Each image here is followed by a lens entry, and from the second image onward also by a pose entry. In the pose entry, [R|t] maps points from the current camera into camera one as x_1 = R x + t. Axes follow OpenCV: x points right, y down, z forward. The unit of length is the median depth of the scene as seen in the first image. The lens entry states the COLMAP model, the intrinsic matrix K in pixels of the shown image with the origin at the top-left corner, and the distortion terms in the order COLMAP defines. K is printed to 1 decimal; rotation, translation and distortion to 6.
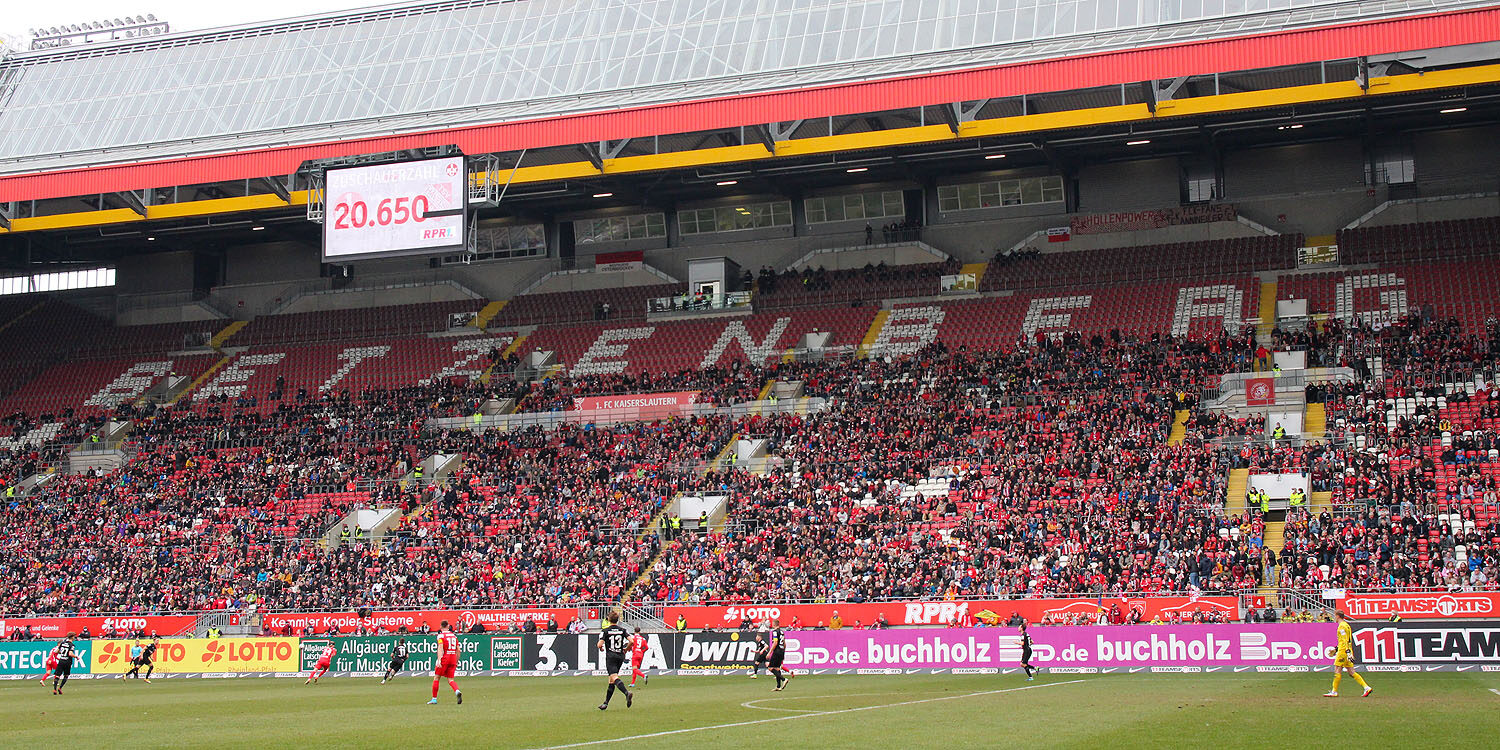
lens RADIAL K [[1234.5, 0, 749.5], [0, 1234.5, 447.7], [0, 0, 1]] dist [0.011746, 0.012617]
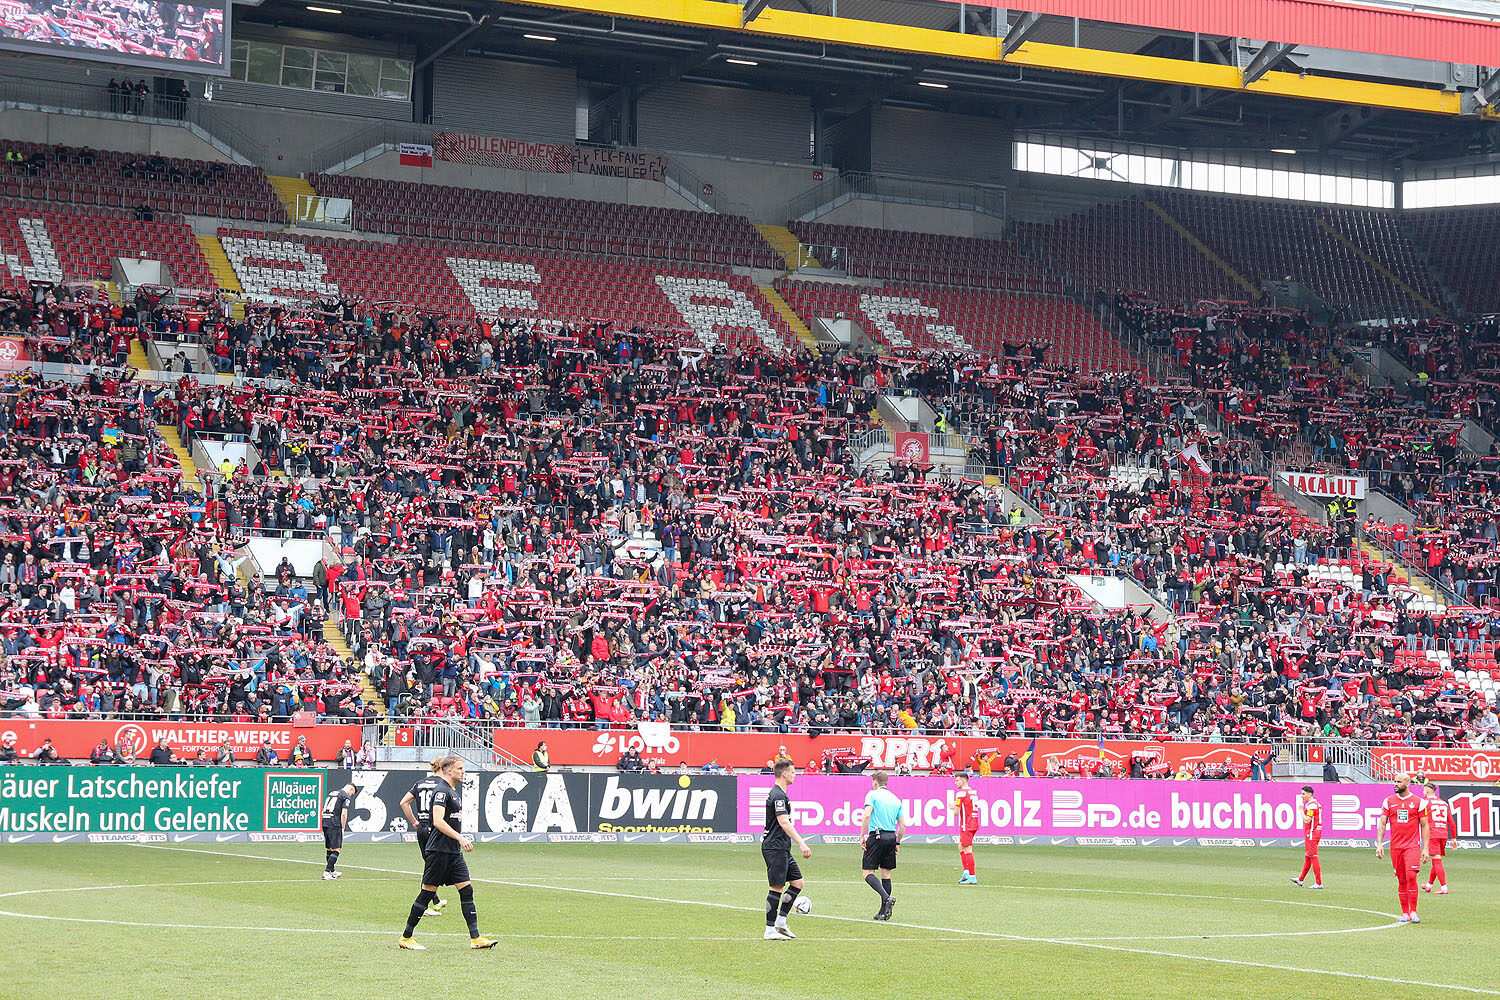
lens RADIAL K [[1981.9, 0, 750.0], [0, 1981.9, 500.0], [0, 0, 1]] dist [0.068964, 0.084484]
pose [[0.865252, 0.094334, 0.492383, -0.493802], [-0.098843, 0.994959, -0.016926, 0.024282], [-0.491497, -0.034023, 0.870214, 0.108638]]
